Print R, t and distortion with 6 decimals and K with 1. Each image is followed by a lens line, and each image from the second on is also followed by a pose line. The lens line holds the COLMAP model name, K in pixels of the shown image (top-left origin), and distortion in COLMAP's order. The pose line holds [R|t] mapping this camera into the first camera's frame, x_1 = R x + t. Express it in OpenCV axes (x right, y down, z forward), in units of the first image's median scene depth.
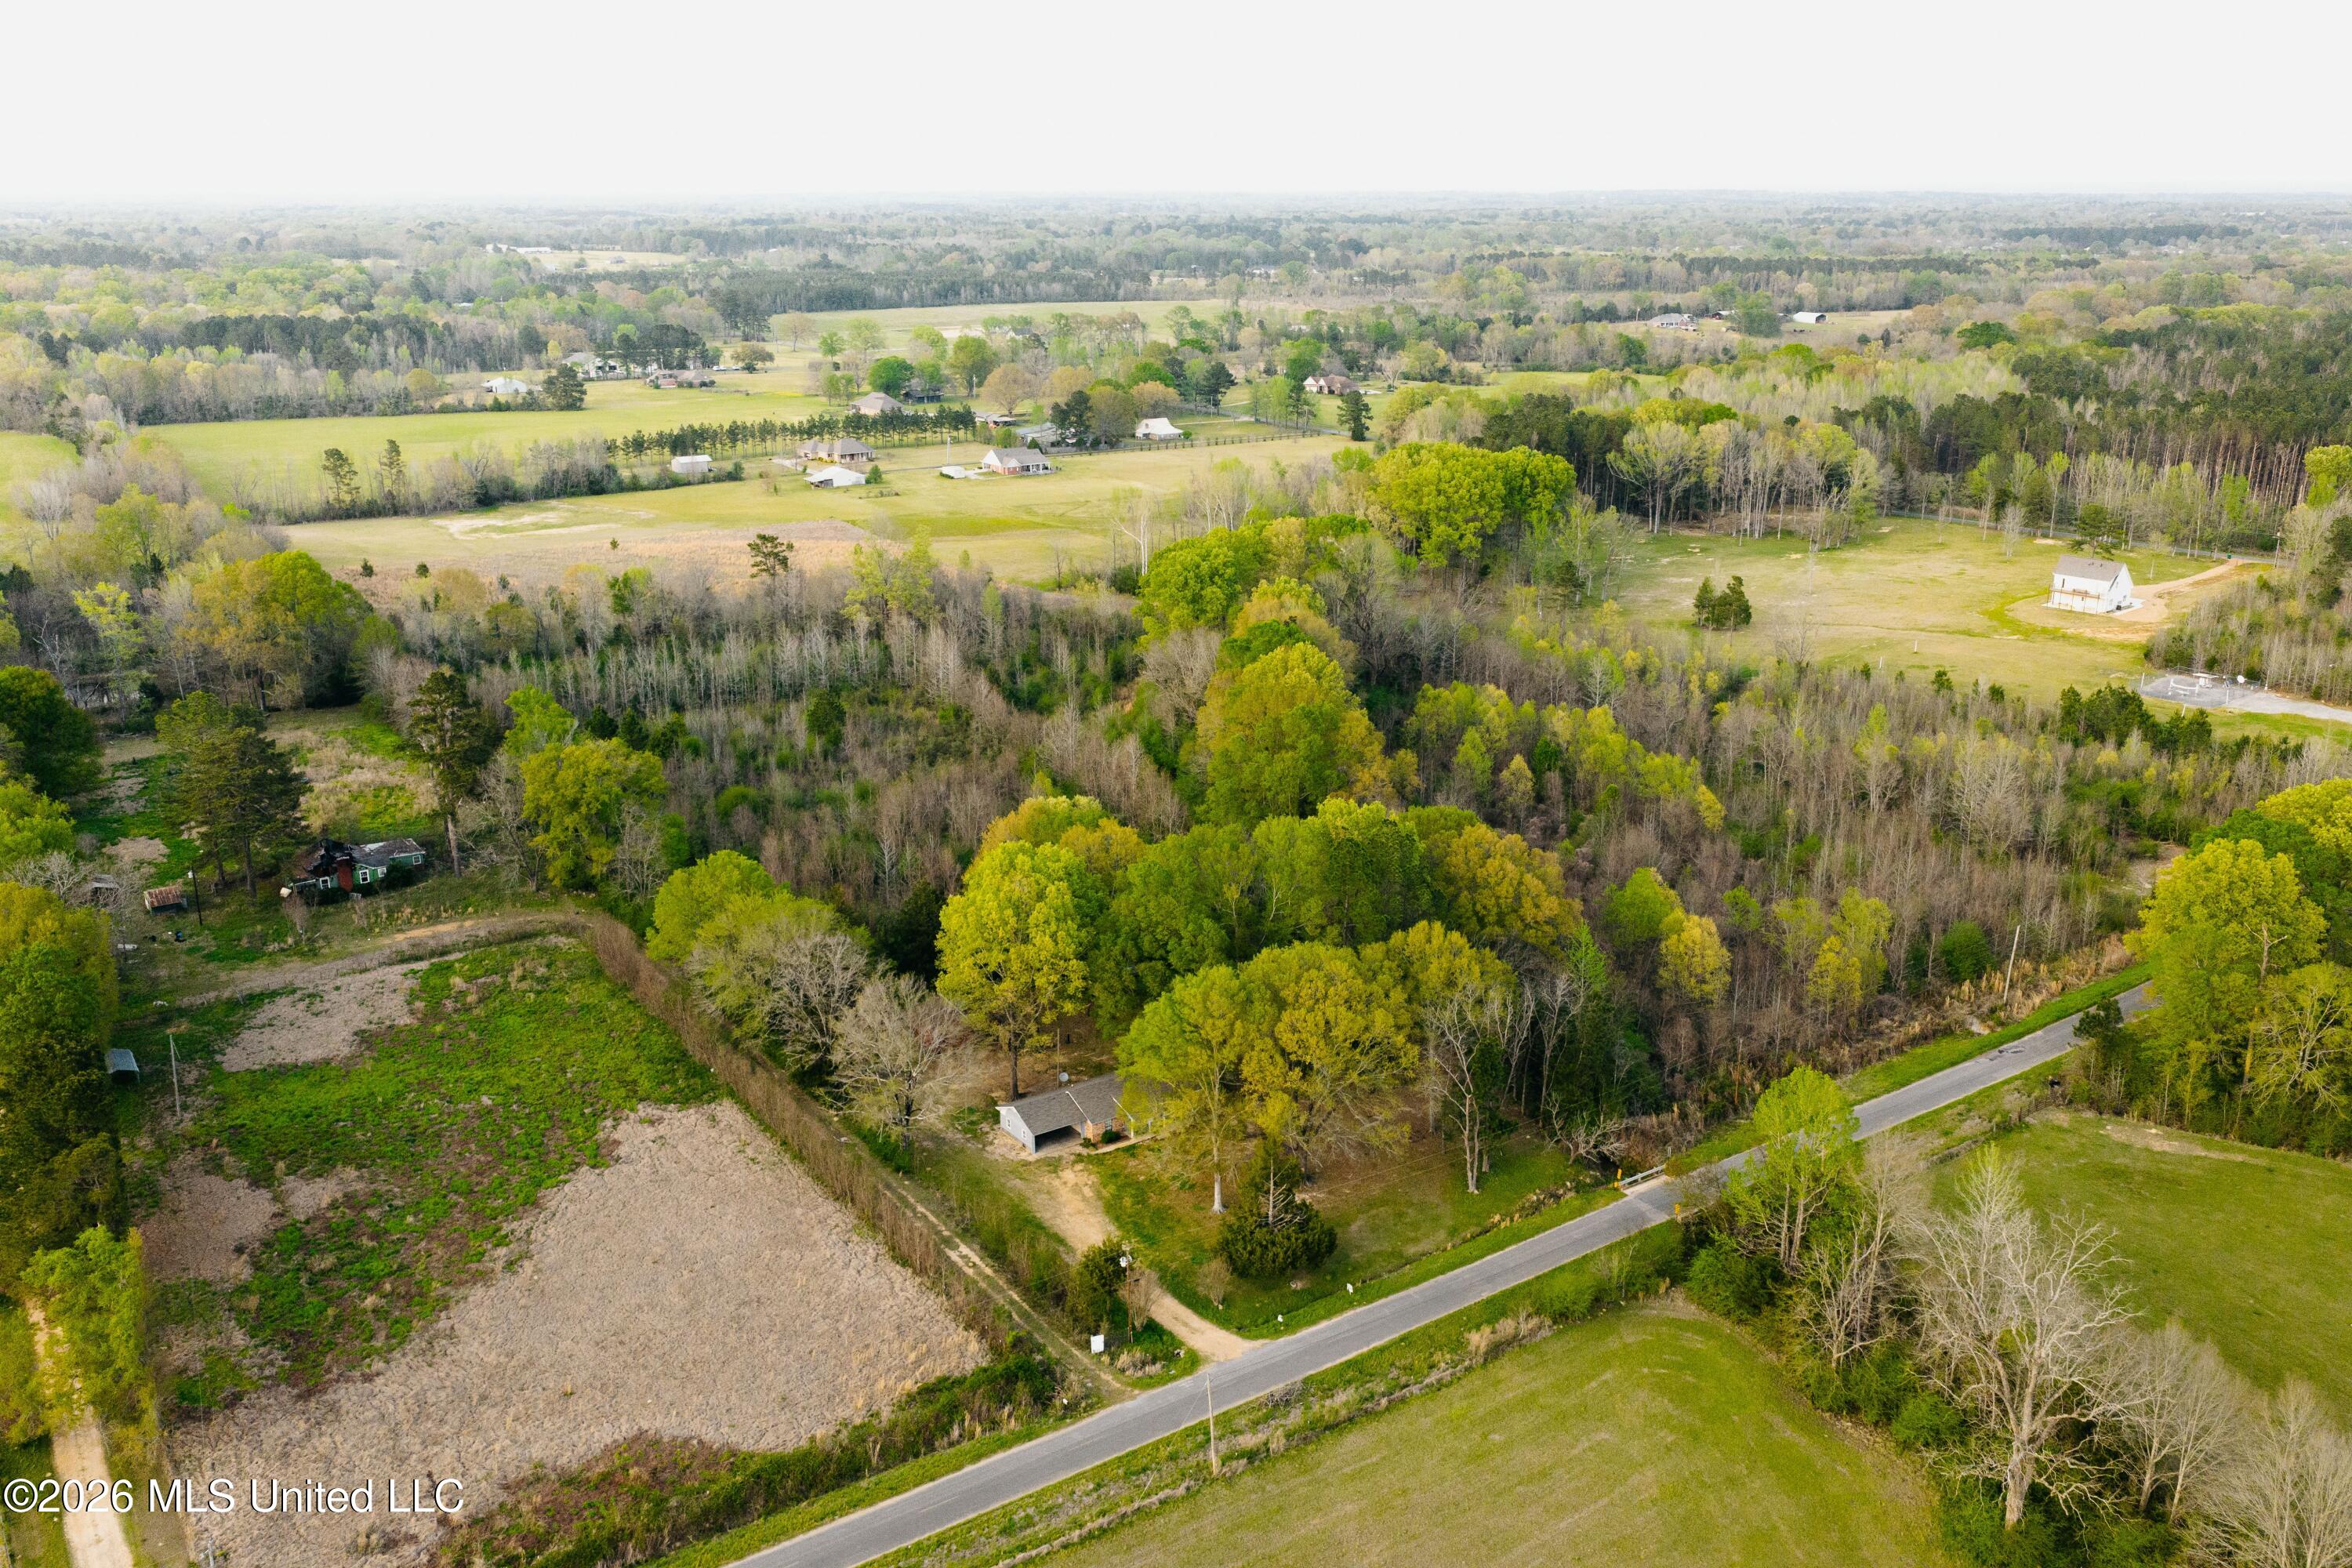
lens RADIAL K [[1936.9, 0, 1179.9], [0, 1936.9, 792.5], [0, 0, 1]] dist [0.011646, -0.020933]
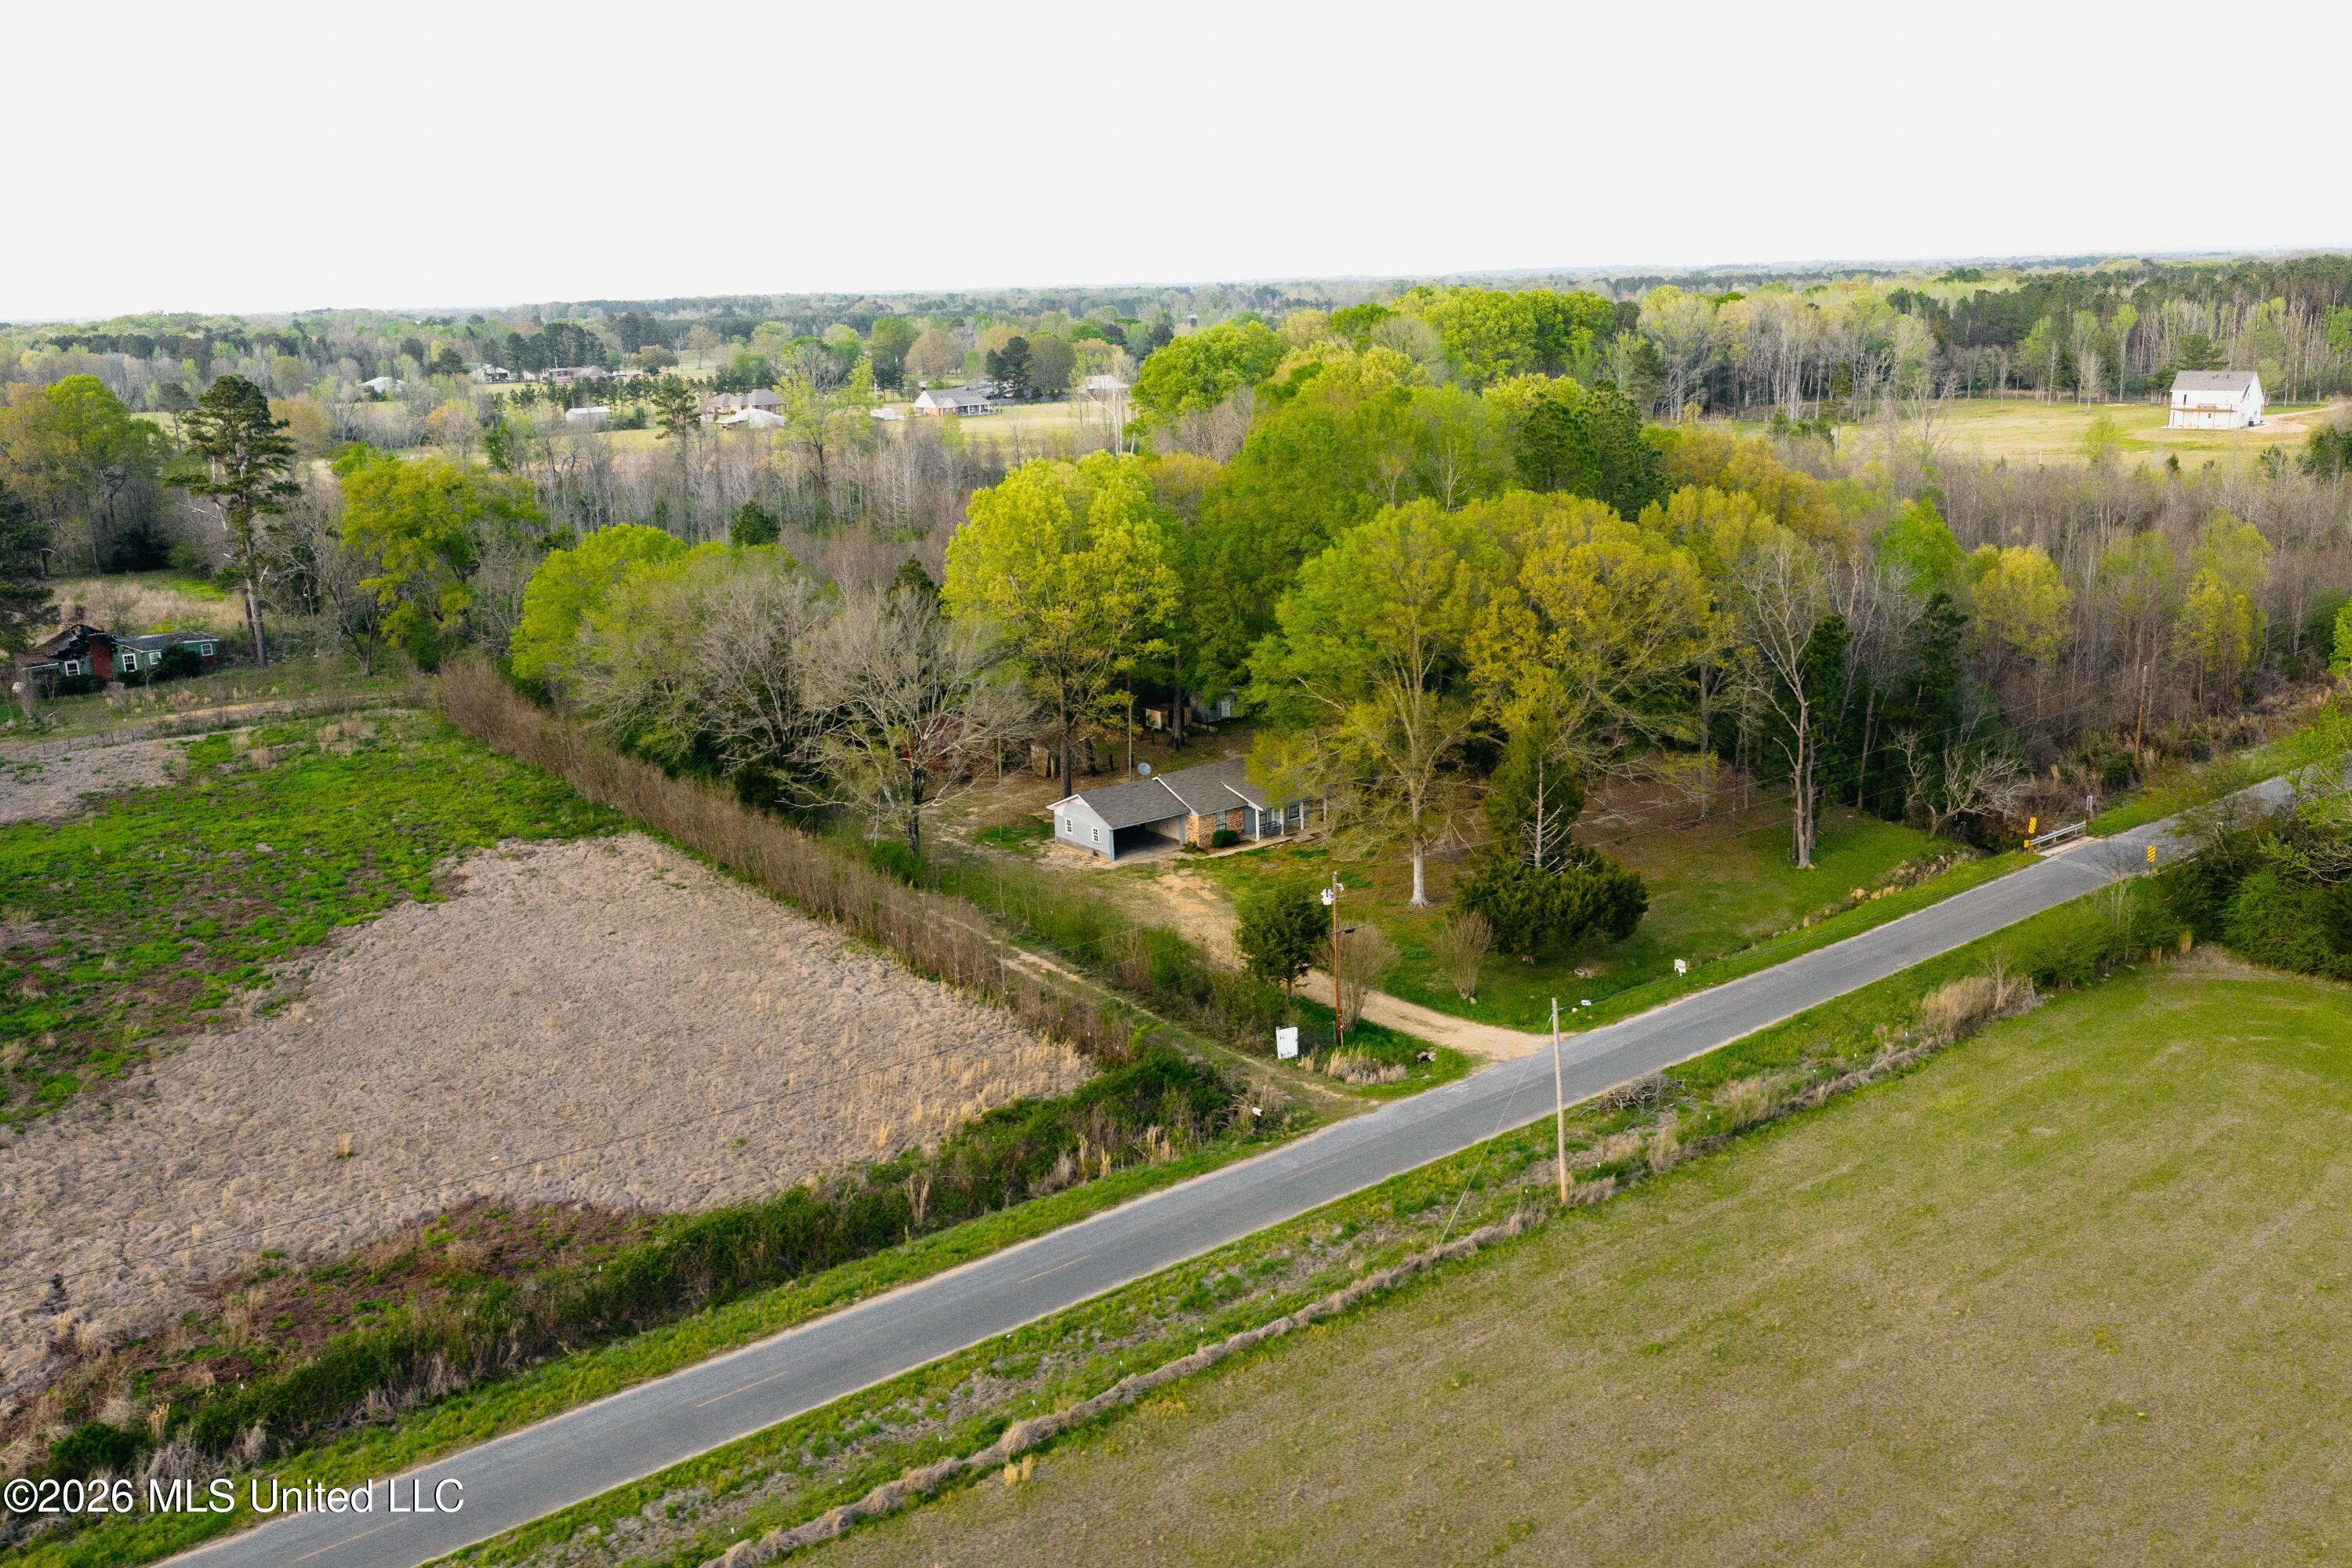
lens RADIAL K [[1936.9, 0, 1179.9], [0, 1936.9, 792.5], [0, 0, 1]] dist [0.011646, -0.020933]
pose [[0.998332, -0.041481, 0.040156, -0.092842], [0.043372, 0.997933, -0.047421, 0.232453], [-0.038105, 0.049084, 0.998068, 0.418004]]
